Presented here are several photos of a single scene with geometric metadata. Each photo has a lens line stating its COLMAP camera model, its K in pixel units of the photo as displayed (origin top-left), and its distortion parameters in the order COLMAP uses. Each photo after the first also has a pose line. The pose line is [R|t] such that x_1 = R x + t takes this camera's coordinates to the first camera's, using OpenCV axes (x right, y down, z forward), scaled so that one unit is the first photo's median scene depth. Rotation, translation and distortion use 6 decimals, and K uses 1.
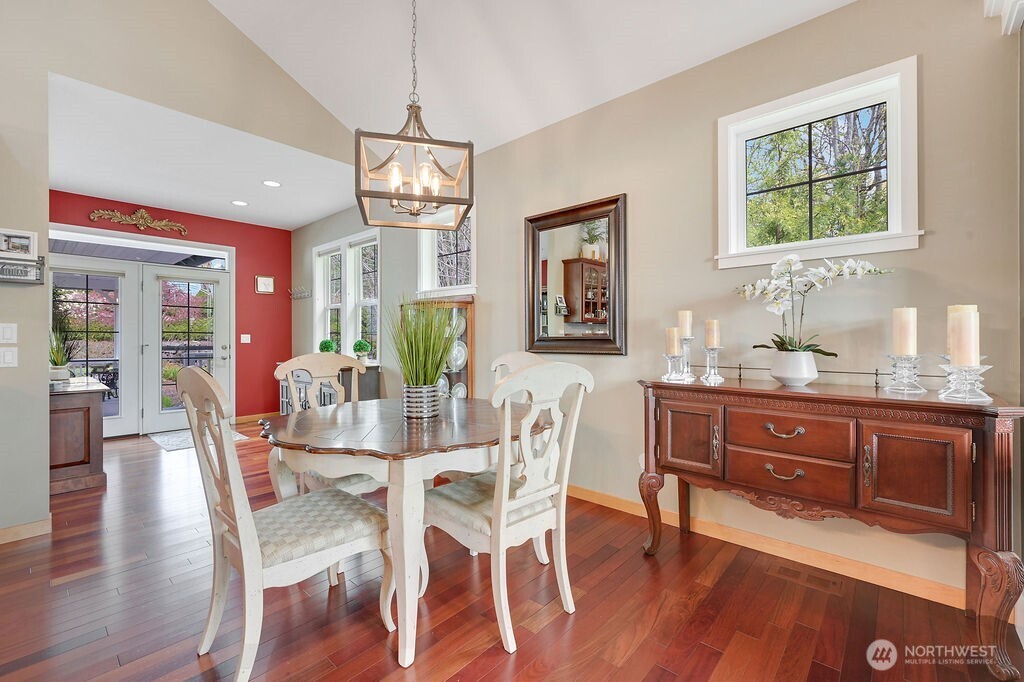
lens RADIAL K [[441.8, 0, 511.7], [0, 441.8, 340.8], [0, 0, 1]] dist [0.002247, 0.000110]
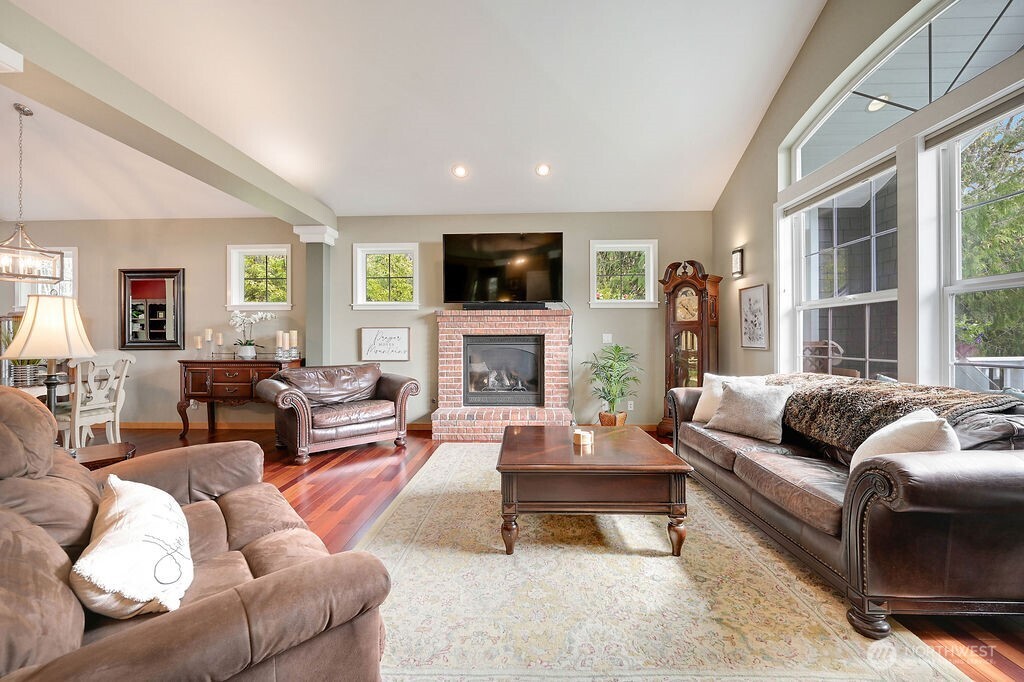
lens RADIAL K [[403.8, 0, 514.0], [0, 403.8, 335.5], [0, 0, 1]] dist [0.003529, 0.000388]
pose [[0.765861, 0.005298, 0.642984, 0.300173], [0.006513, 0.999851, -0.015996, 0.011170], [-0.642973, 0.016439, 0.765712, -1.795901]]
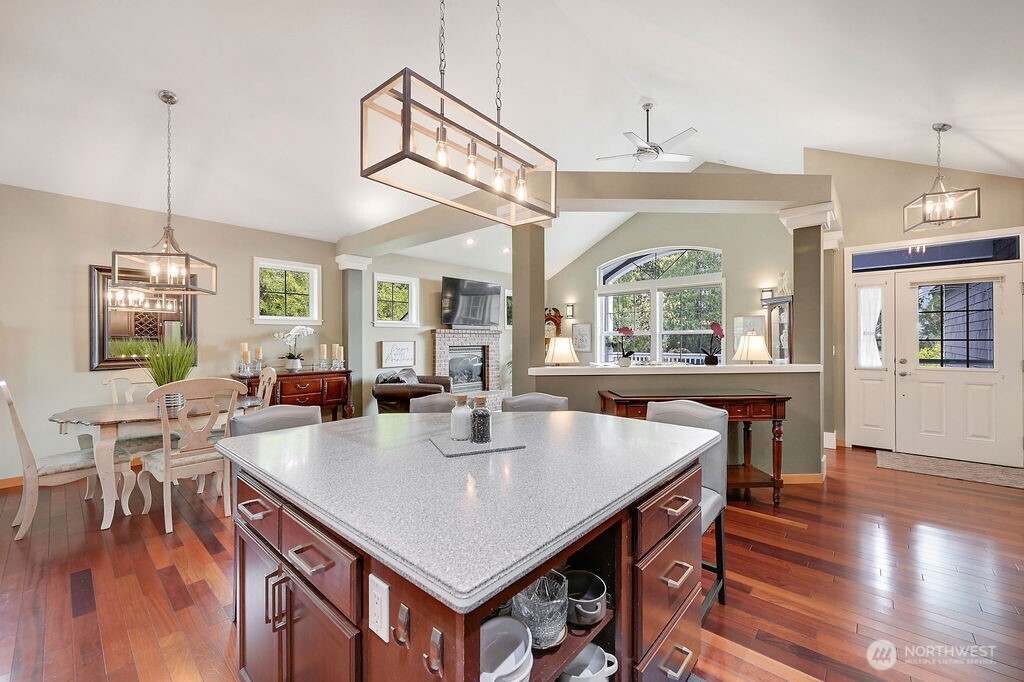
lens RADIAL K [[403.8, 0, 509.9], [0, 403.8, 342.9], [0, 0, 1]] dist [0.003529, 0.000388]
pose [[-0.013502, -0.006320, 0.999889, -1.810212], [0.011726, 0.999910, 0.006479, -0.073583], [-0.999840, 0.011812, -0.013426, -0.296803]]
